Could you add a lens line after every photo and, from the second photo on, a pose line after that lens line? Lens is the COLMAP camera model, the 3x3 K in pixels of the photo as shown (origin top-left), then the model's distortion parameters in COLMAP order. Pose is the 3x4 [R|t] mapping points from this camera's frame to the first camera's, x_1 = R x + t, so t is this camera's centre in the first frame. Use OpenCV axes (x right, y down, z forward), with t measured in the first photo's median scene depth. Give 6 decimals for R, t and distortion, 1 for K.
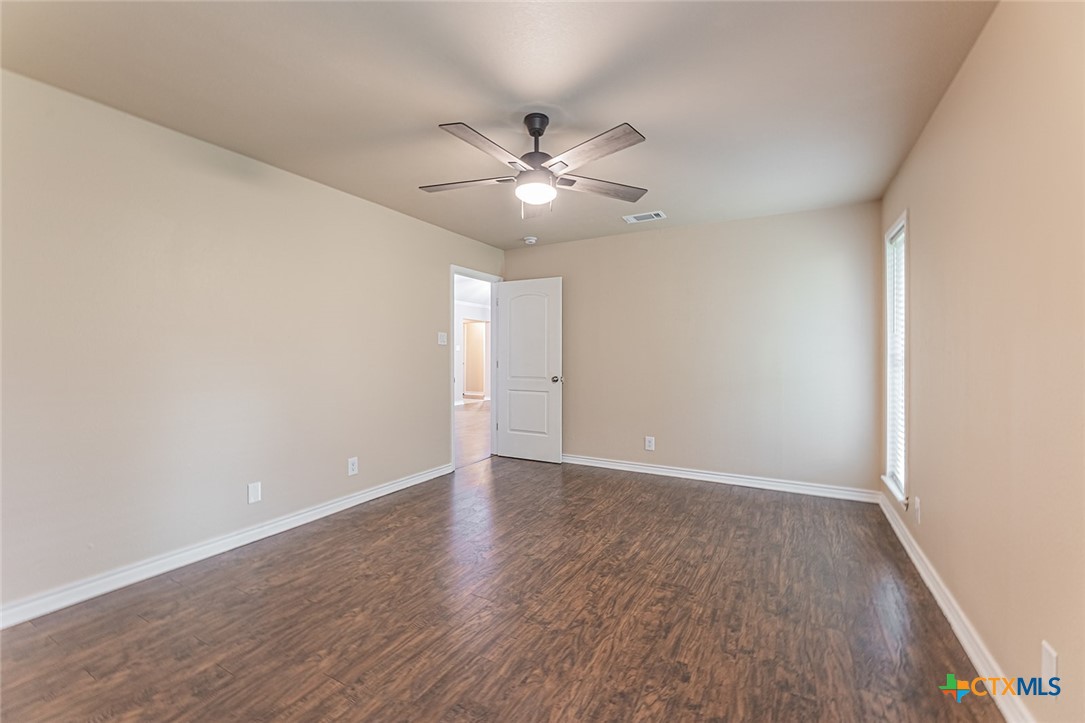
lens RADIAL K [[440.7, 0, 534.1], [0, 440.7, 356.8], [0, 0, 1]] dist [0.000751, -0.003815]
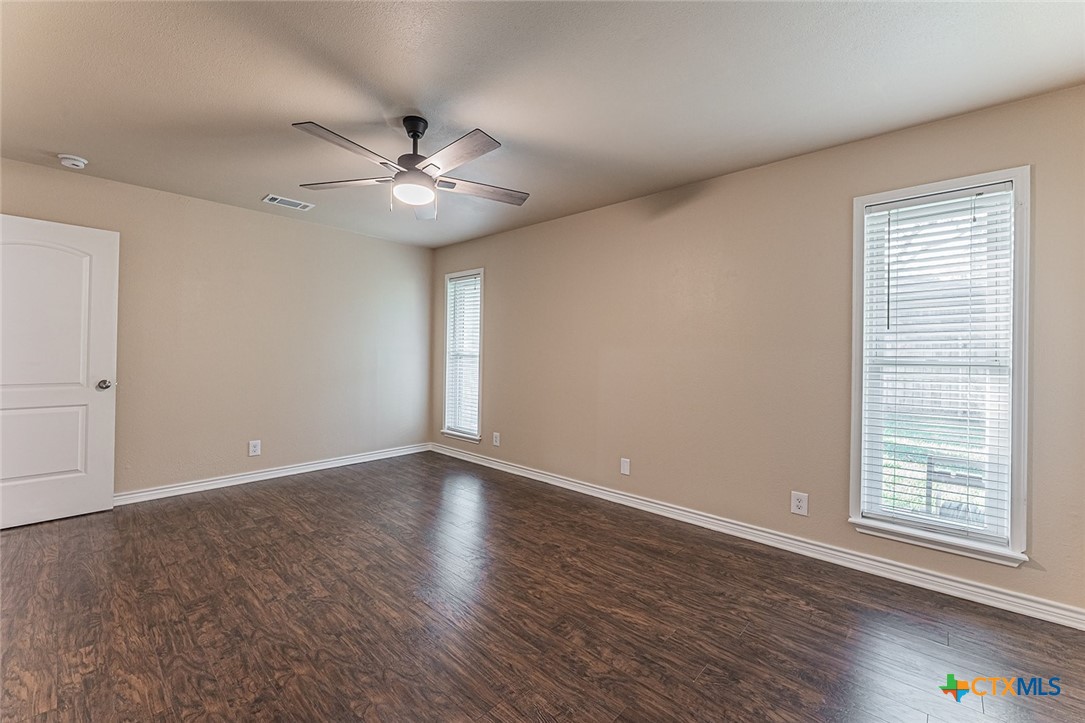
lens RADIAL K [[450.5, 0, 512.5], [0, 450.5, 346.0], [0, 0, 1]] dist [0.001220, -0.004433]
pose [[0.253896, 0.018344, 0.967058, -0.866296], [-0.008216, 0.999825, -0.016808, 0.002246], [-0.967197, -0.003677, 0.254002, 0.466697]]
